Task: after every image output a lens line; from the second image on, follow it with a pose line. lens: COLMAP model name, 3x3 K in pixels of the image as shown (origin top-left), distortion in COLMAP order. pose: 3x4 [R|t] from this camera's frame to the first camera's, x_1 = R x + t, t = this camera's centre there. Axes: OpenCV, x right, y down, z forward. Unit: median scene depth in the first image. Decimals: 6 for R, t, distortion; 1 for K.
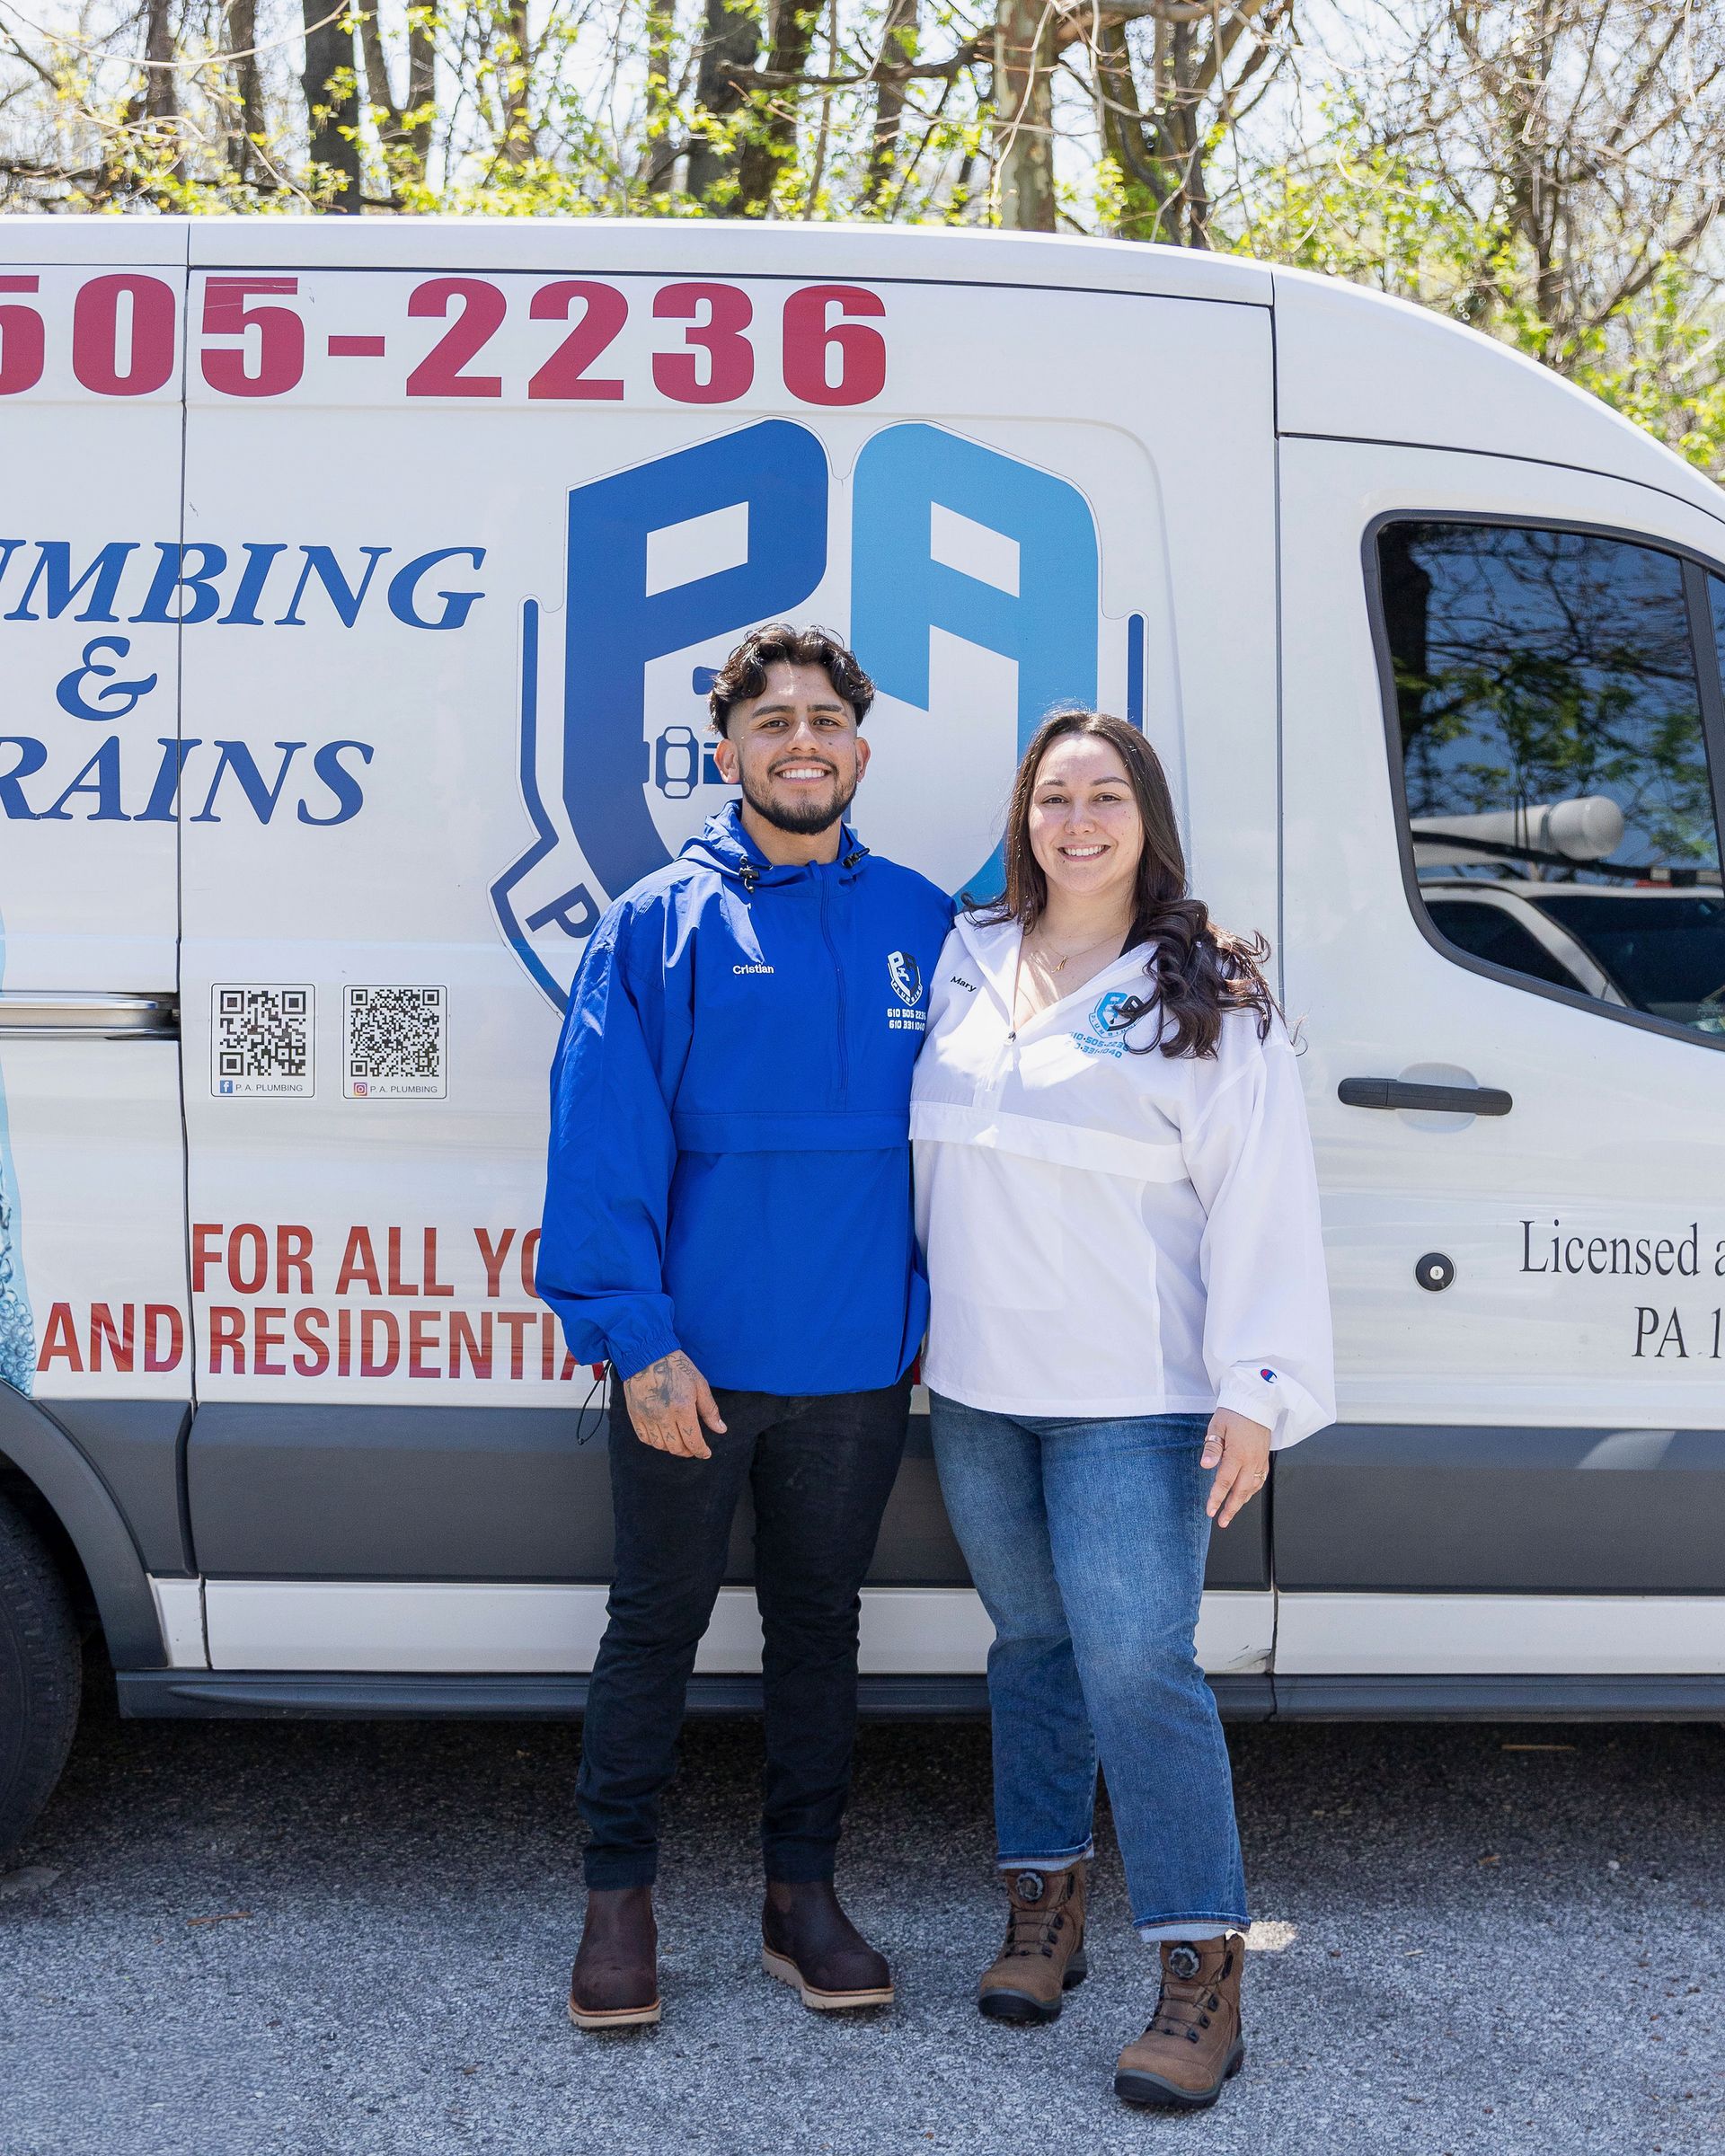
lens RADIAL K [[3704.1, 0, 847.1], [0, 3704.1, 1065.3], [0, 0, 1]] dist [0.015921, 0.000000]
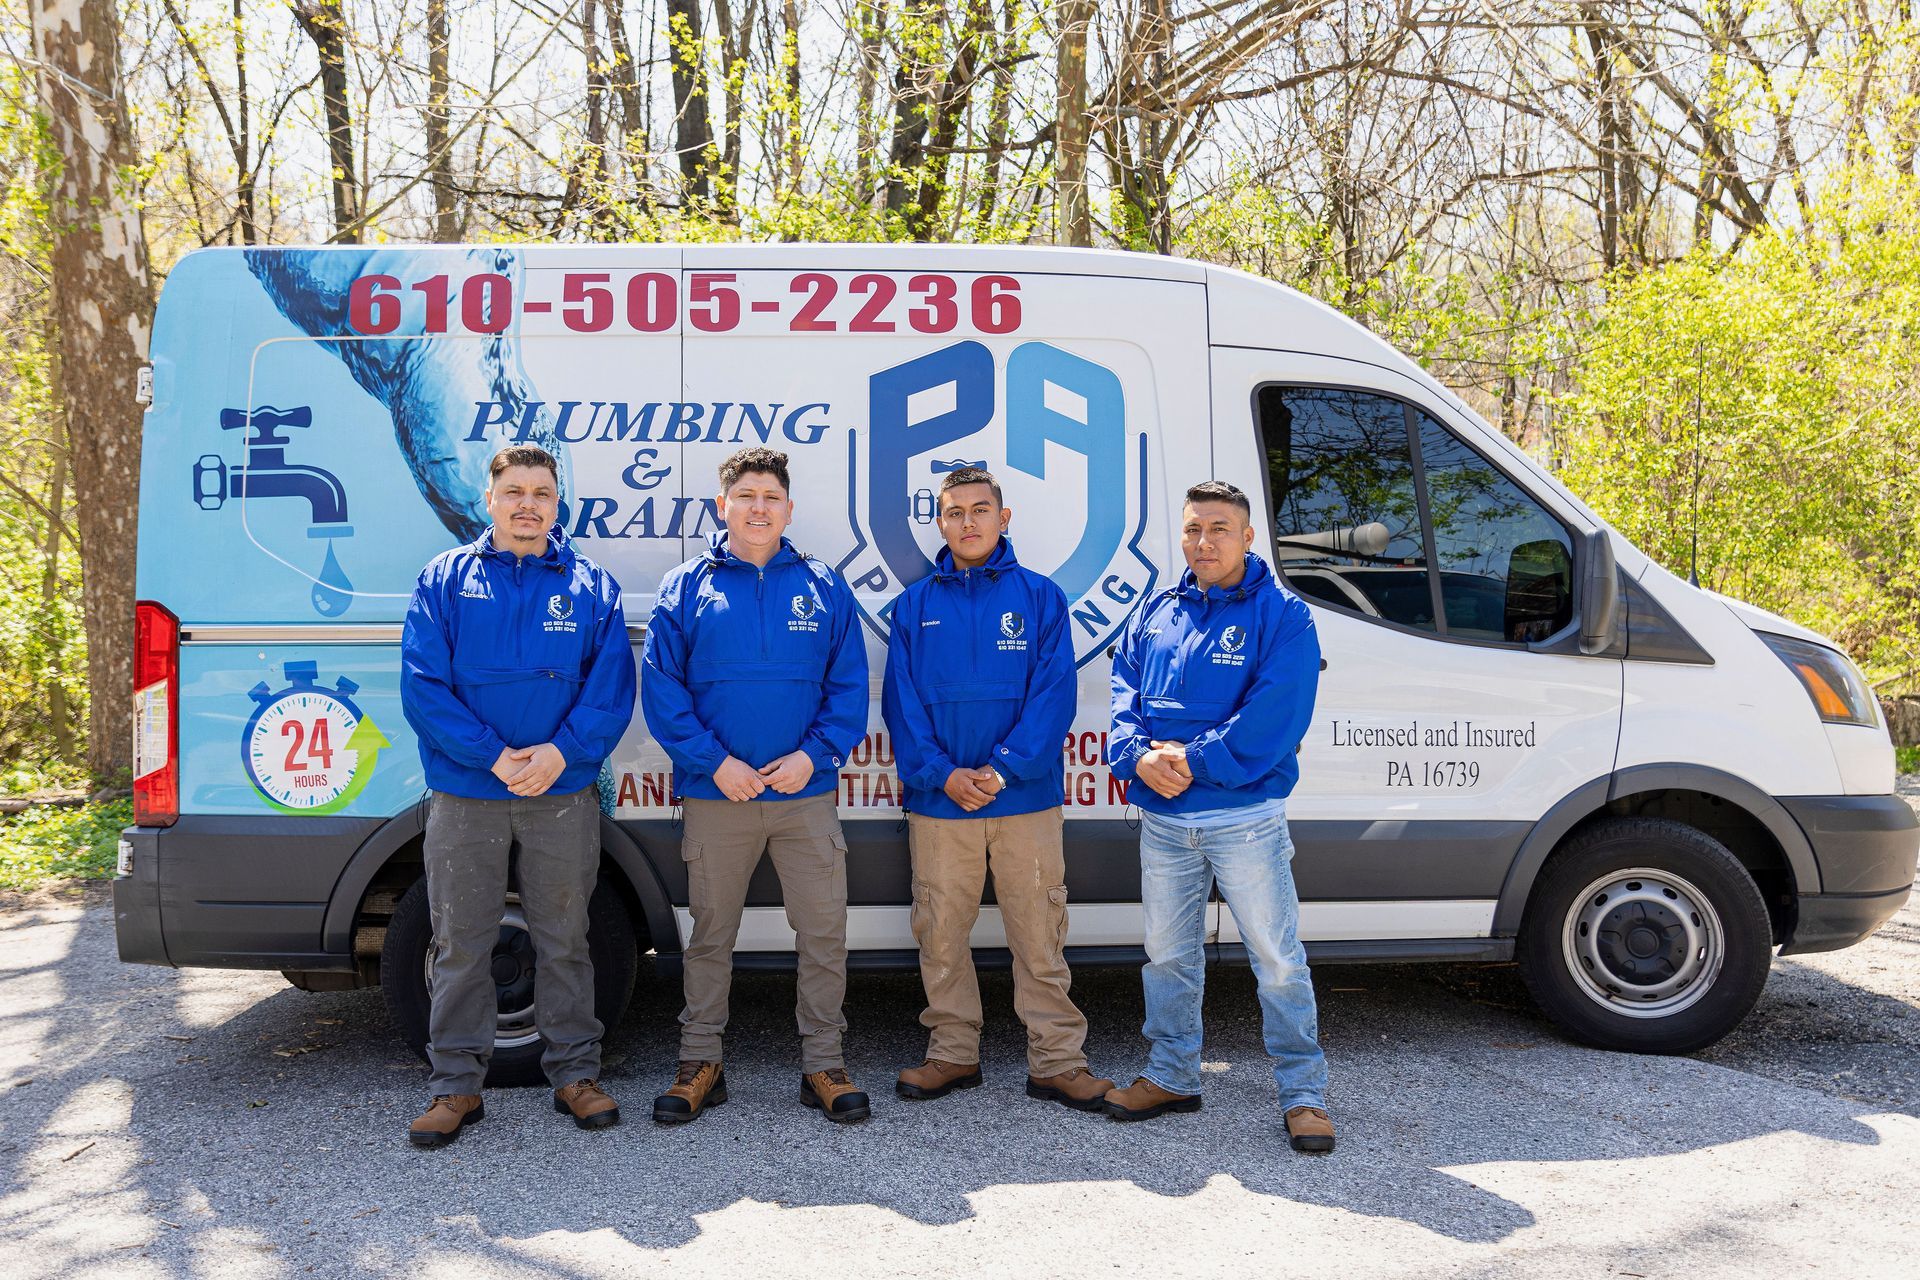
lens RADIAL K [[2681.3, 0, 999.5], [0, 2681.3, 698.5], [0, 0, 1]] dist [0.004898, 0.000000]
pose [[0.998501, -0.015651, 0.052452, -0.083923], [0.016517, 0.999734, -0.016121, 0.050300], [-0.052186, 0.016963, 0.998493, -0.494836]]
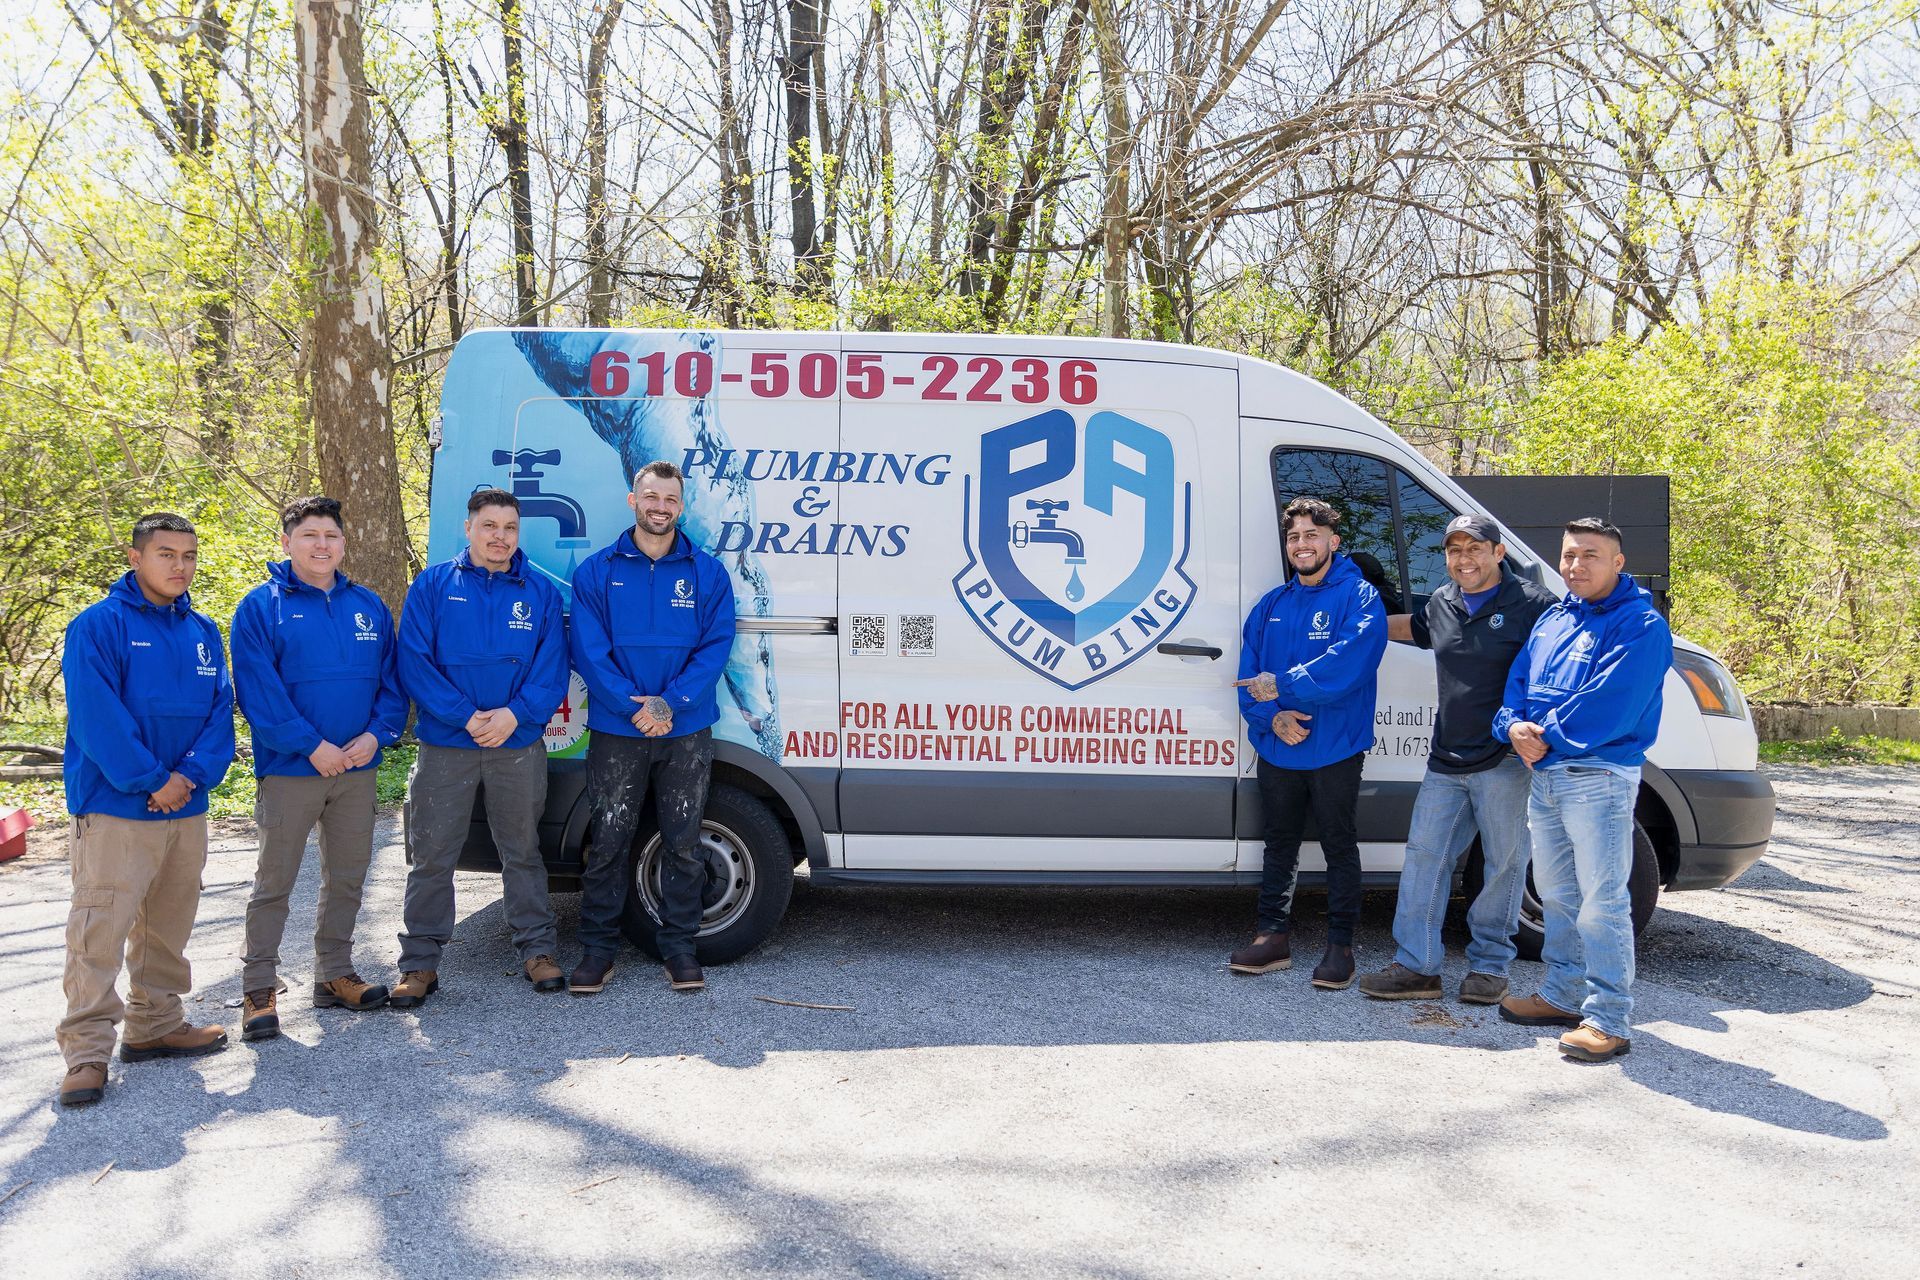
lens RADIAL K [[2237.7, 0, 976.9], [0, 2237.7, 696.0], [0, 0, 1]] dist [-0.007267, 0.000000]
pose [[0.999437, 0.006549, 0.032892, -0.131189], [-0.006078, 0.999878, -0.014400, 0.061031], [-0.032983, 0.014192, 0.999355, -0.642882]]
